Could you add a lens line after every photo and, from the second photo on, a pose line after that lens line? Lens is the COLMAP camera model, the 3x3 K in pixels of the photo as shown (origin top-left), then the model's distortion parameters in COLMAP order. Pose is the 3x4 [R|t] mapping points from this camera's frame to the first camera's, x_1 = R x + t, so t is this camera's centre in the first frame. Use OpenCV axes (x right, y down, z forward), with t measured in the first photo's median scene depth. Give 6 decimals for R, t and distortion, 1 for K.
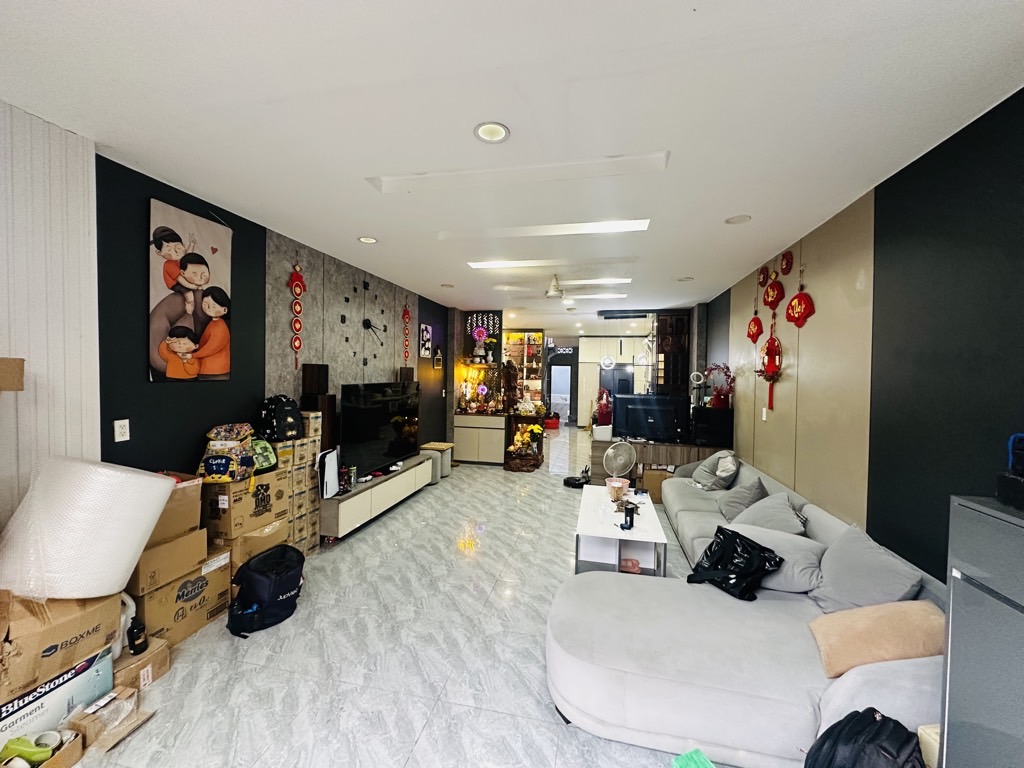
lens RADIAL K [[408.2, 0, 512.0], [0, 408.2, 384.0], [0, 0, 1]] dist [-0.002307, -0.000386]
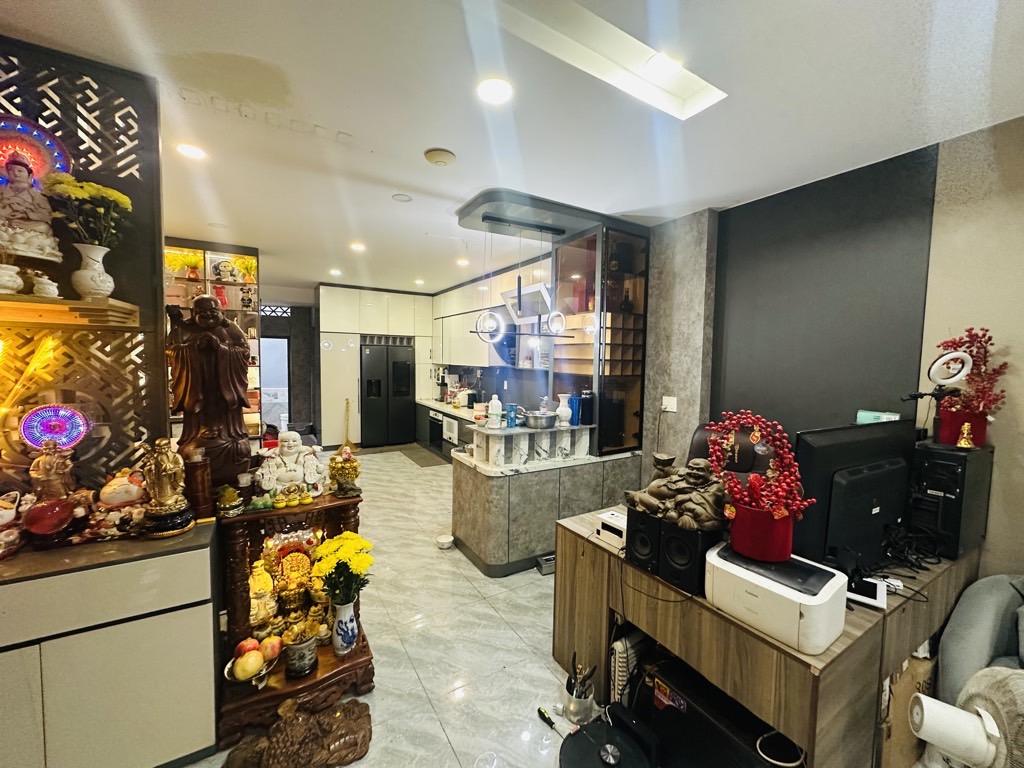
lens RADIAL K [[408.2, 0, 512.0], [0, 408.2, 384.0], [0, 0, 1]] dist [-0.002307, -0.000386]
pose [[0.730104, -0.049213, 0.681562, -0.042591], [0.011942, 0.998170, 0.059282, -0.018978], [-0.683232, -0.035143, 0.729355, 0.695523]]
